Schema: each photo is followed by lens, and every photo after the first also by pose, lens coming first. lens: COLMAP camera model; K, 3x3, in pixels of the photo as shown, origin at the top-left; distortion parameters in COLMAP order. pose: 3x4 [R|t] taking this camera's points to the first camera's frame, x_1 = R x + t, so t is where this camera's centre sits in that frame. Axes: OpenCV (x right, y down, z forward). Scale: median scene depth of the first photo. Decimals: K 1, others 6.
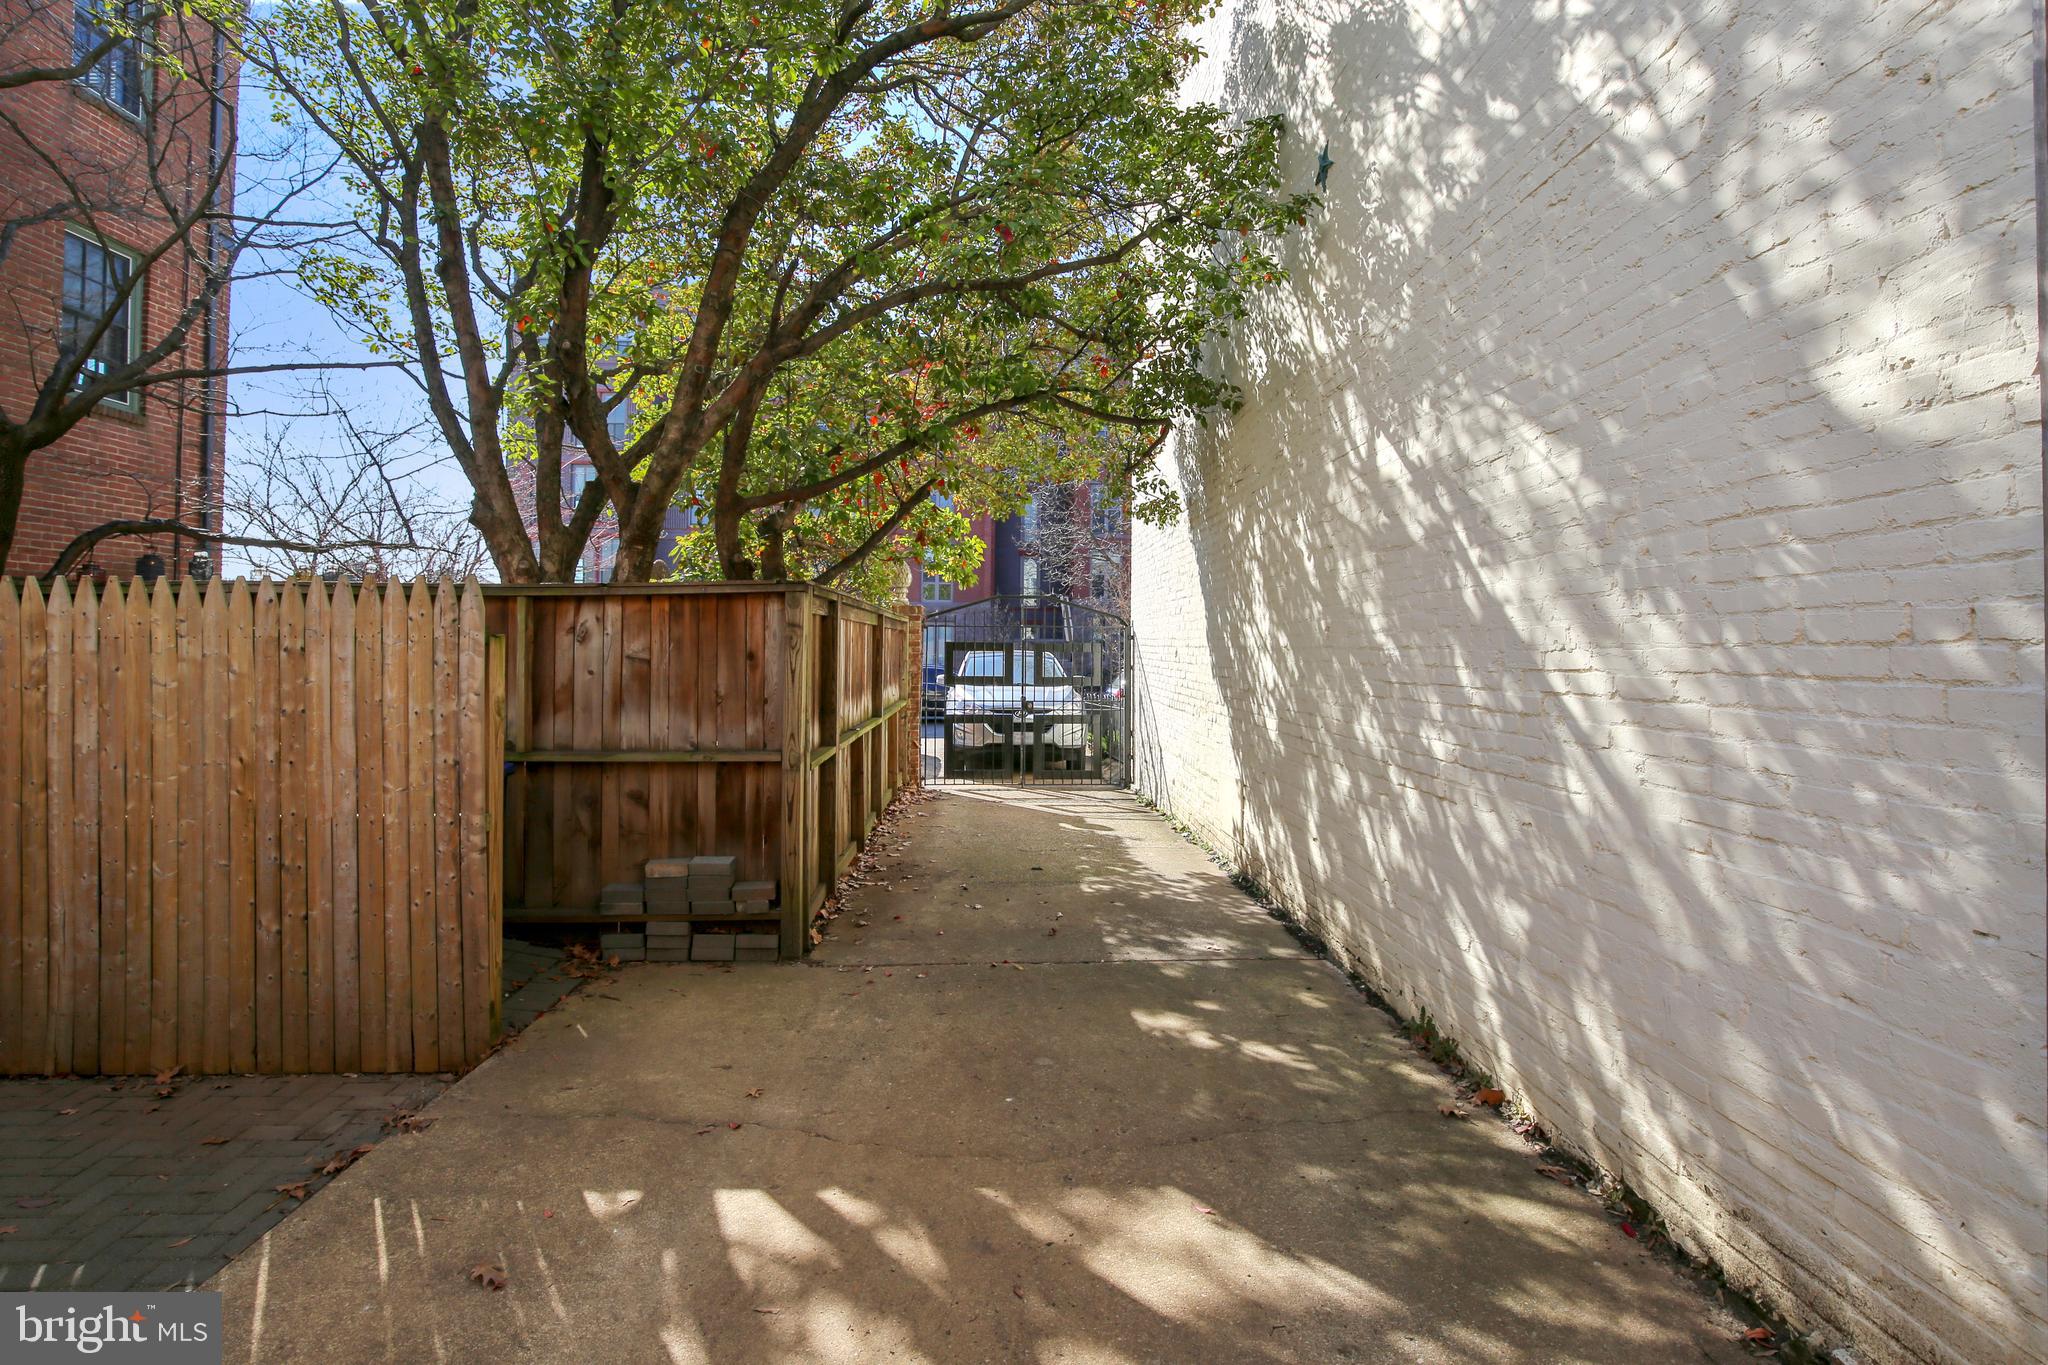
lens RADIAL K [[952.2, 0, 1023.5], [0, 952.2, 655.2], [0, 0, 1]] dist [0.000000, -0.000003]
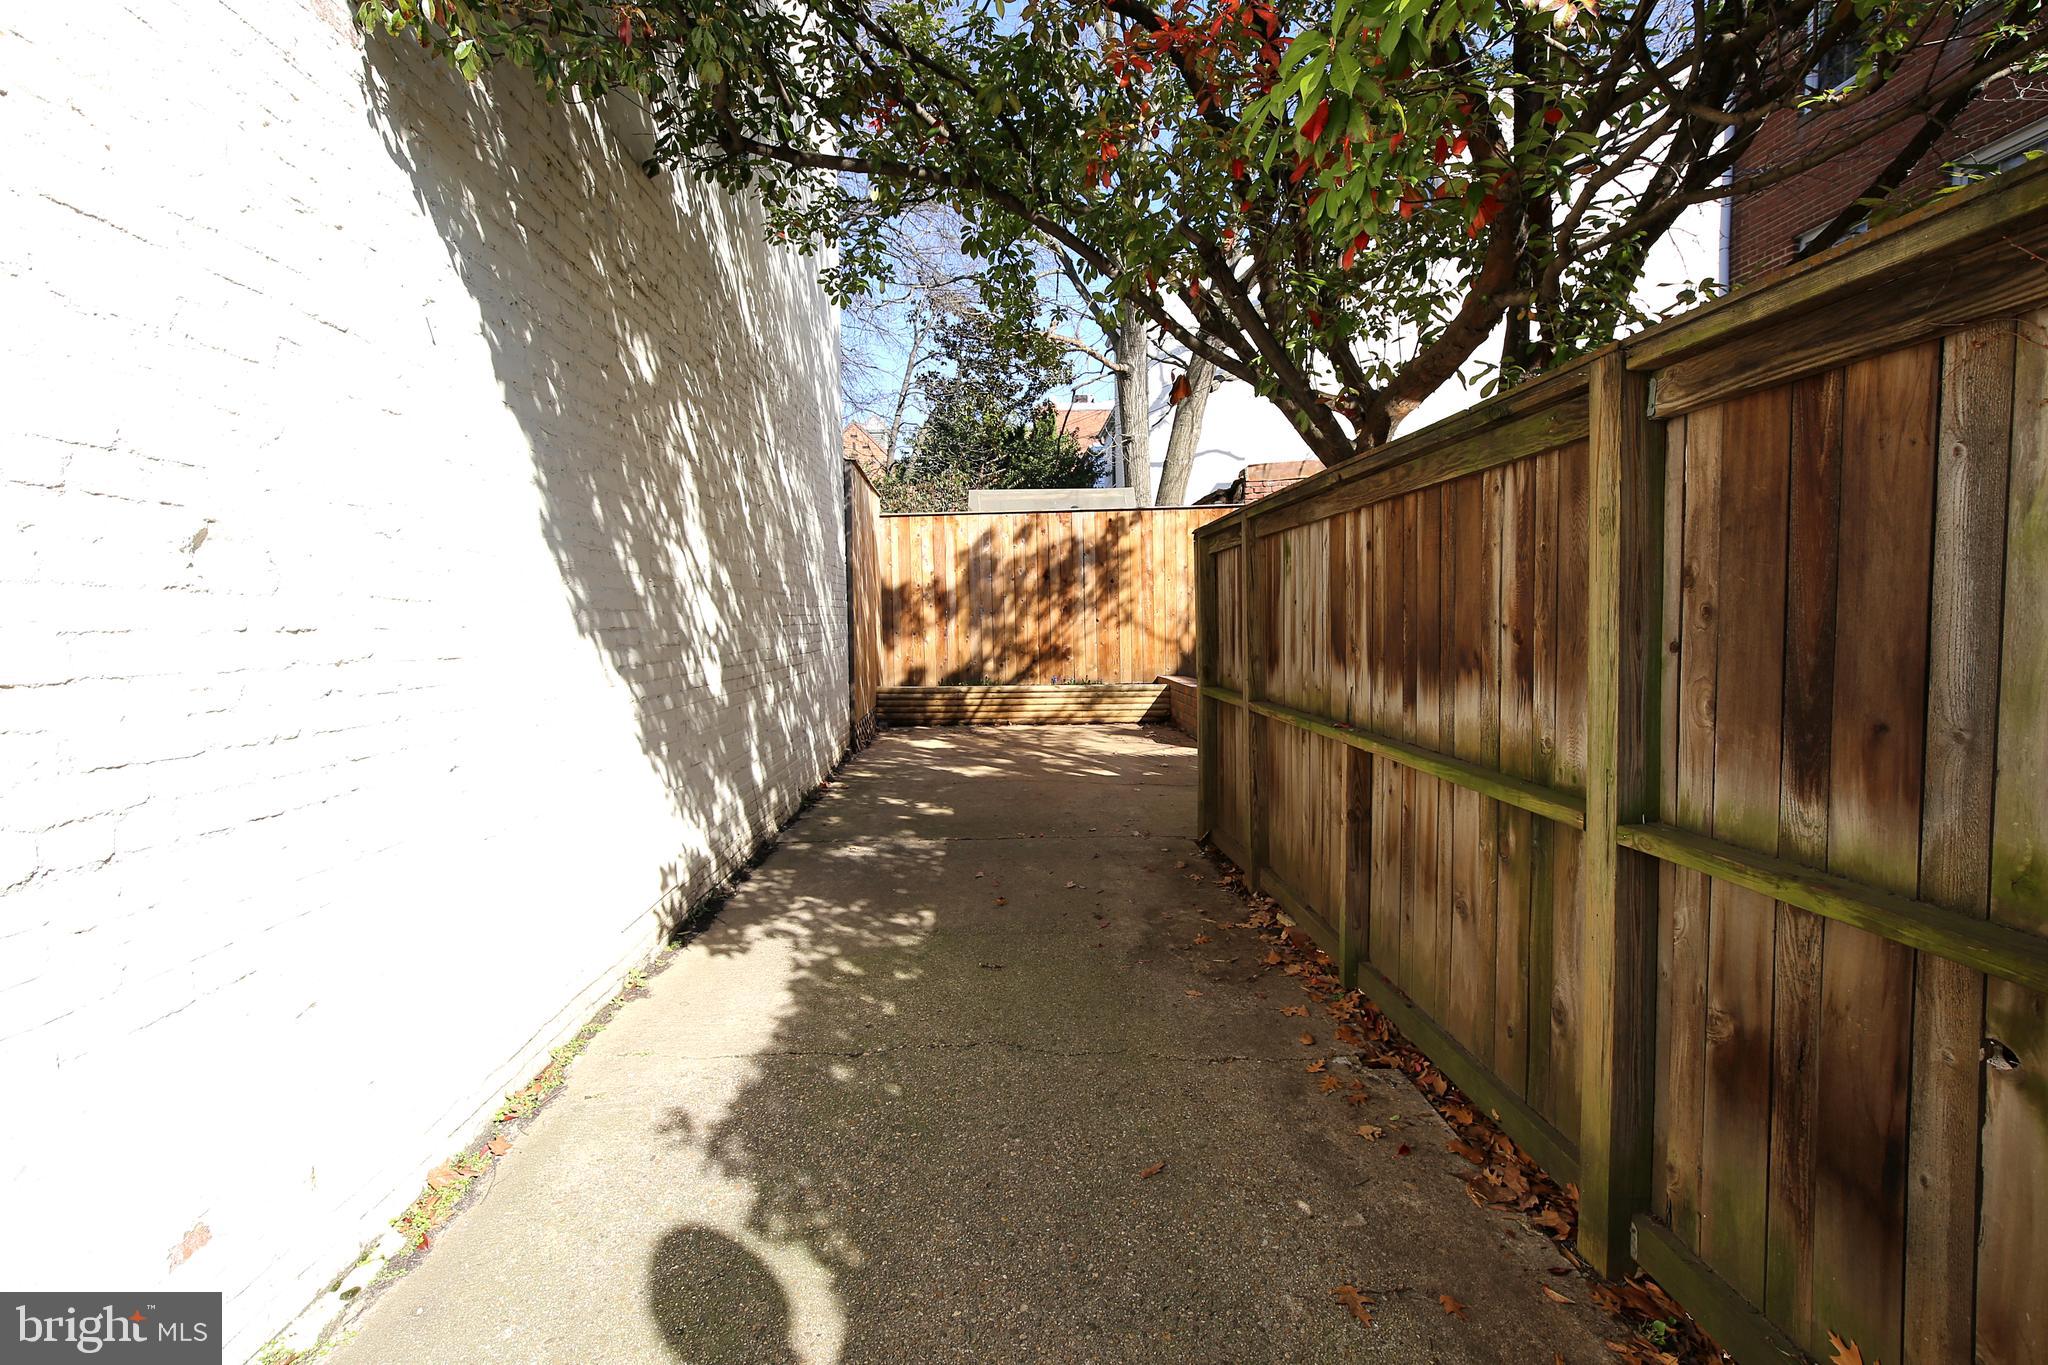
lens RADIAL K [[952.2, 0, 1023.5], [0, 952.2, 655.2], [0, 0, 1]] dist [0.000000, -0.000003]
pose [[-0.999978, 0.006504, 0.000893, -0.008290], [0.006537, 0.999024, 0.043689, 0.020249], [-0.000608, 0.043694, -0.999045, 1.909299]]
